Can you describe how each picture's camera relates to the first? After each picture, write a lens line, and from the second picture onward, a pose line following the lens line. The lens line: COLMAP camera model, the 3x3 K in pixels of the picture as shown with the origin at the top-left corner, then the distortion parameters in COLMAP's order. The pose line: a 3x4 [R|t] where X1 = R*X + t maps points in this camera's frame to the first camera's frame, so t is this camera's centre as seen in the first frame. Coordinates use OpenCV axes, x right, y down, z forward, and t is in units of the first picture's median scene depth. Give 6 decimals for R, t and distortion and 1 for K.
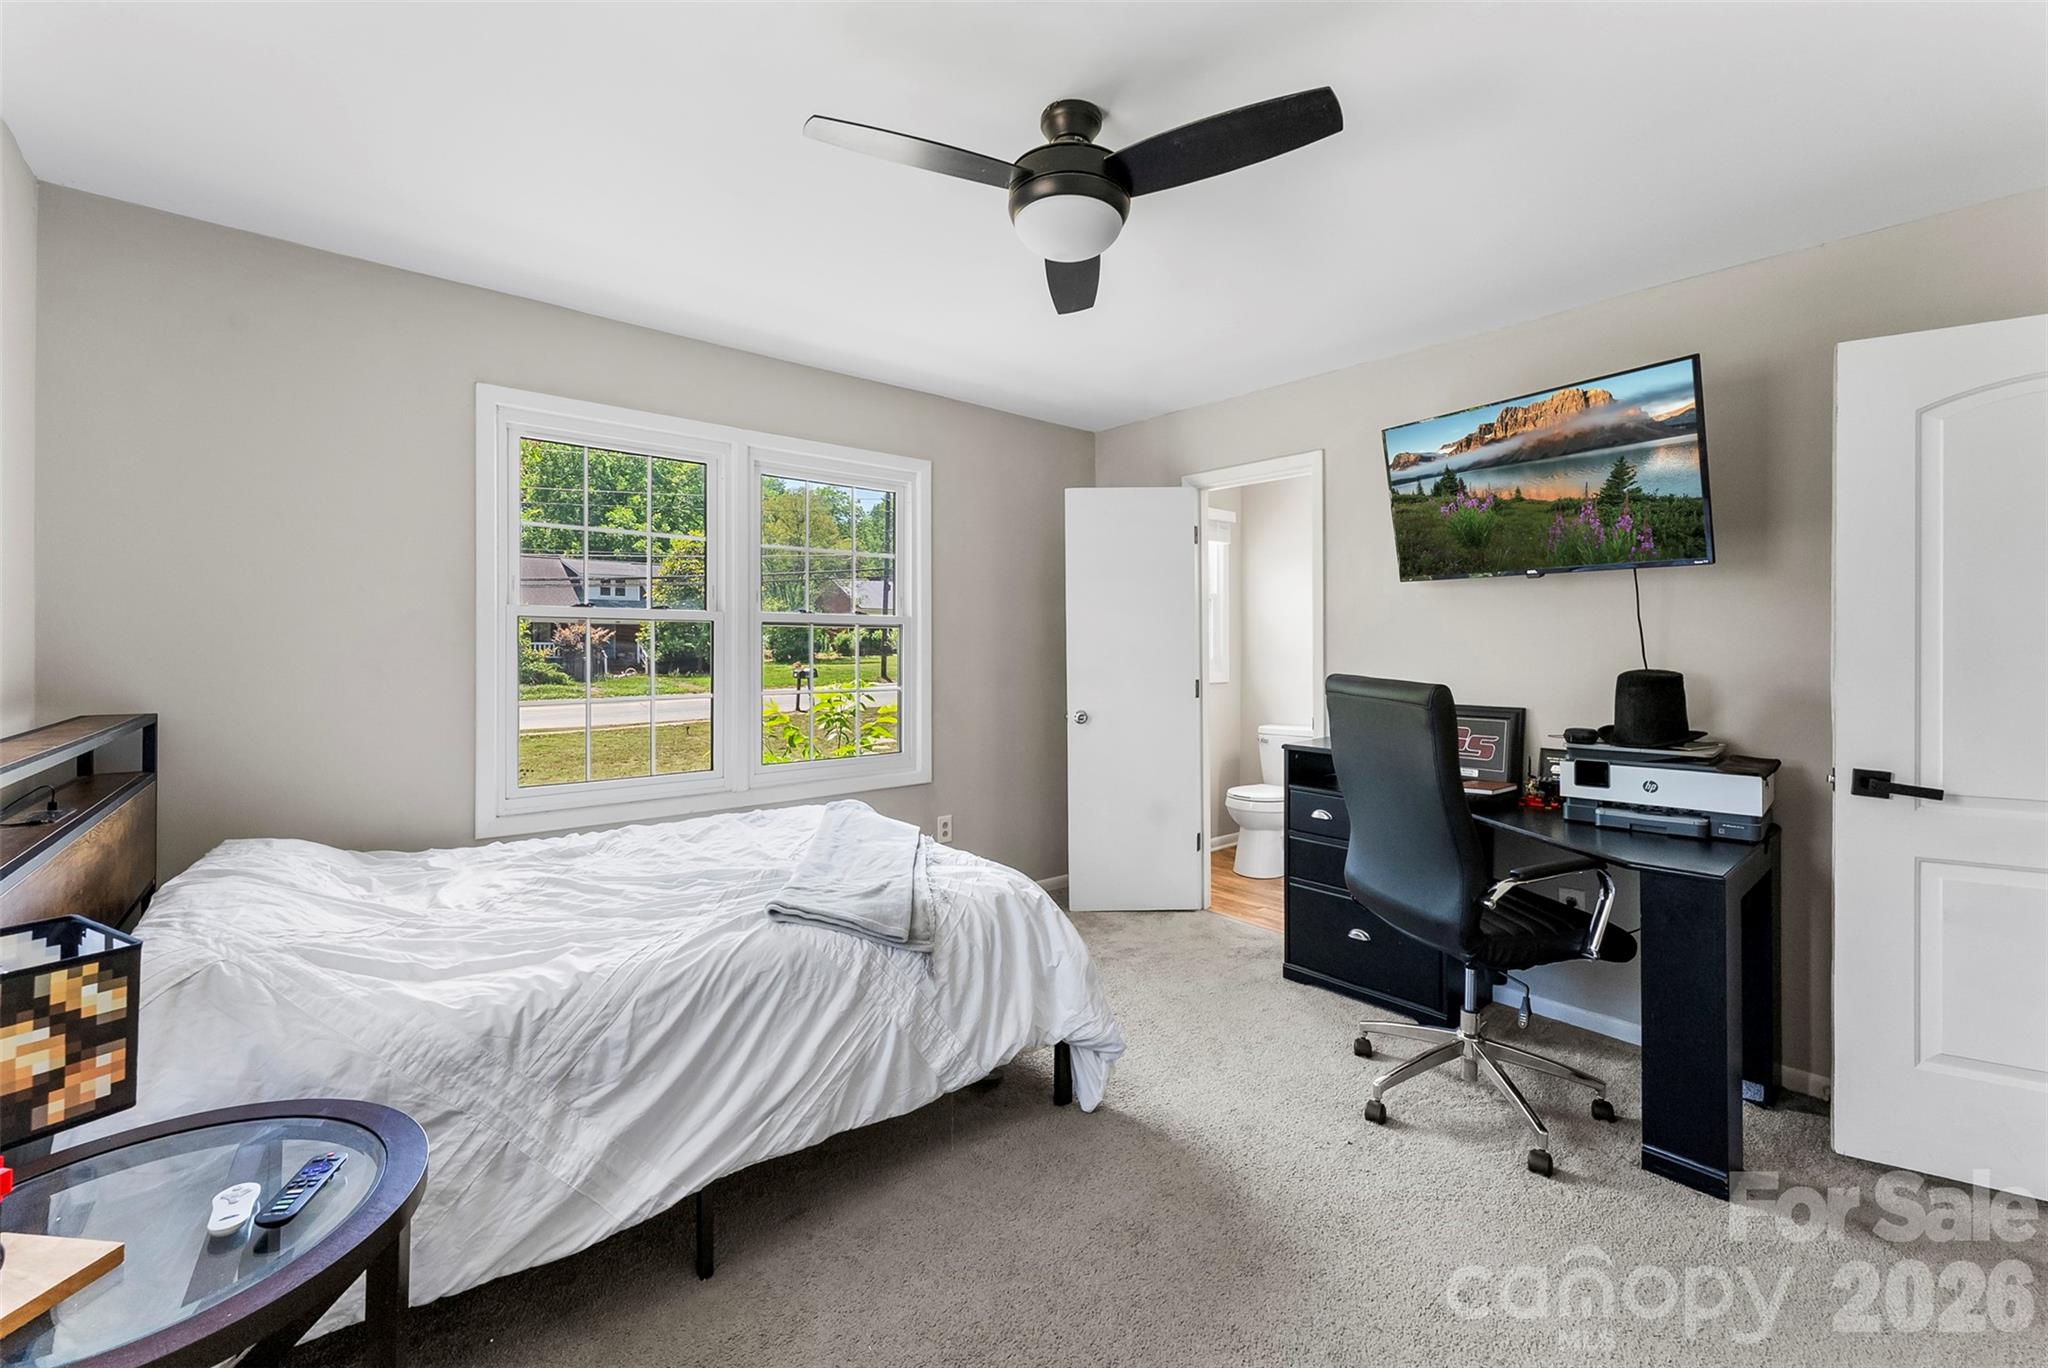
lens RADIAL K [[839.0, 0, 1005.8], [0, 839.0, 654.4], [0, 0, 1]] dist [0.000035, -0.000086]
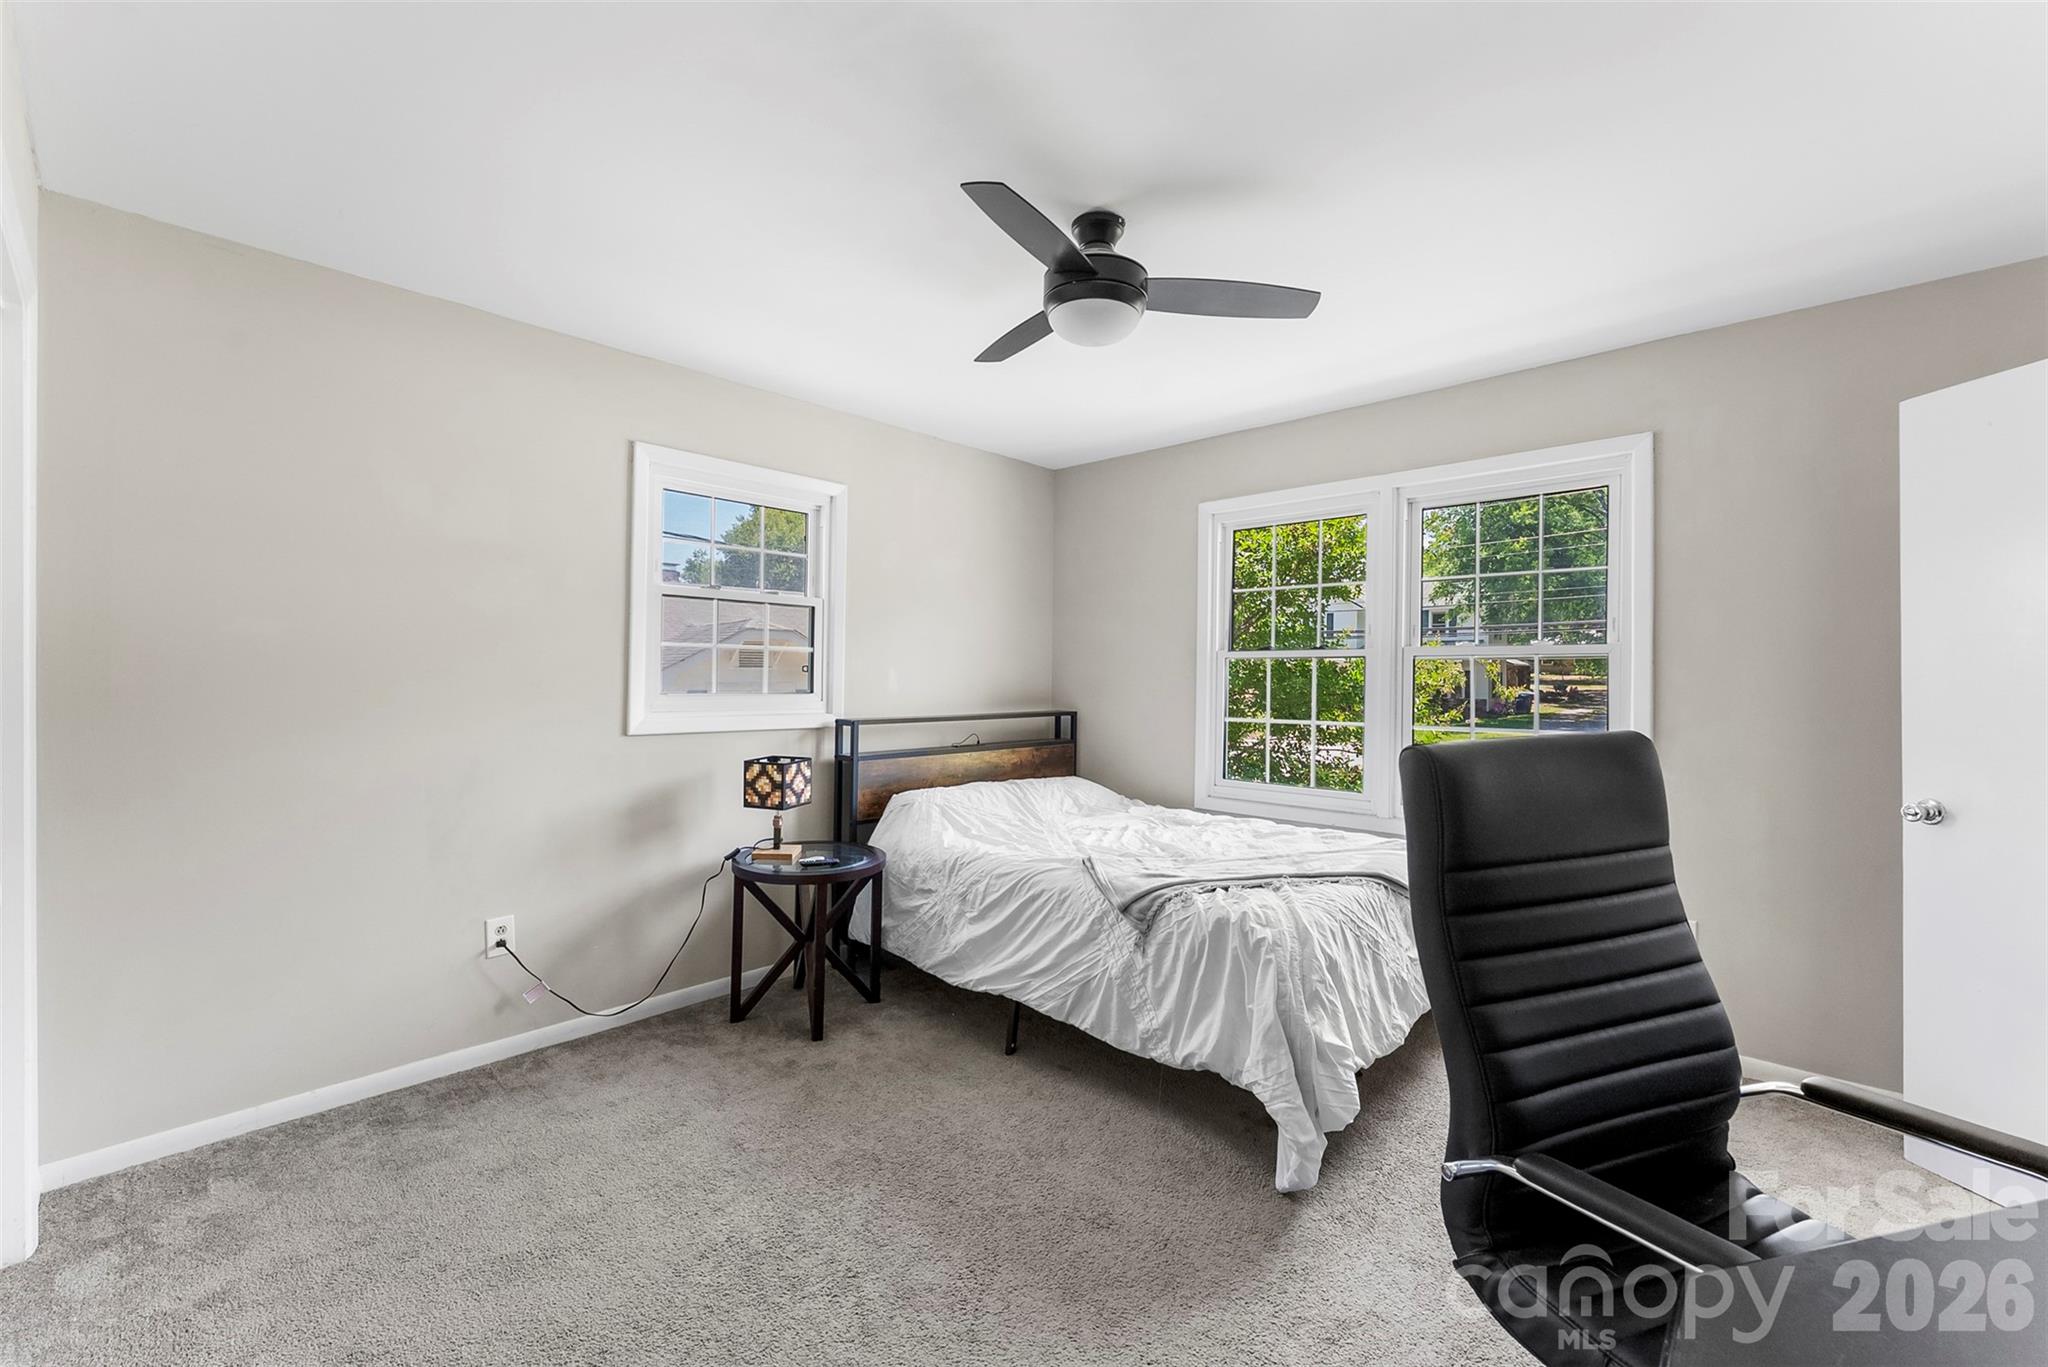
lens RADIAL K [[839.0, 0, 1030.9], [0, 839.0, 676.9], [0, 0, 1]] dist [0.000035, -0.000086]
pose [[0.130160, -0.001524, -0.991492, 0.824725], [-0.016992, 0.999849, -0.003768, -0.001997], [0.991347, 0.017338, 0.130115, 0.517972]]
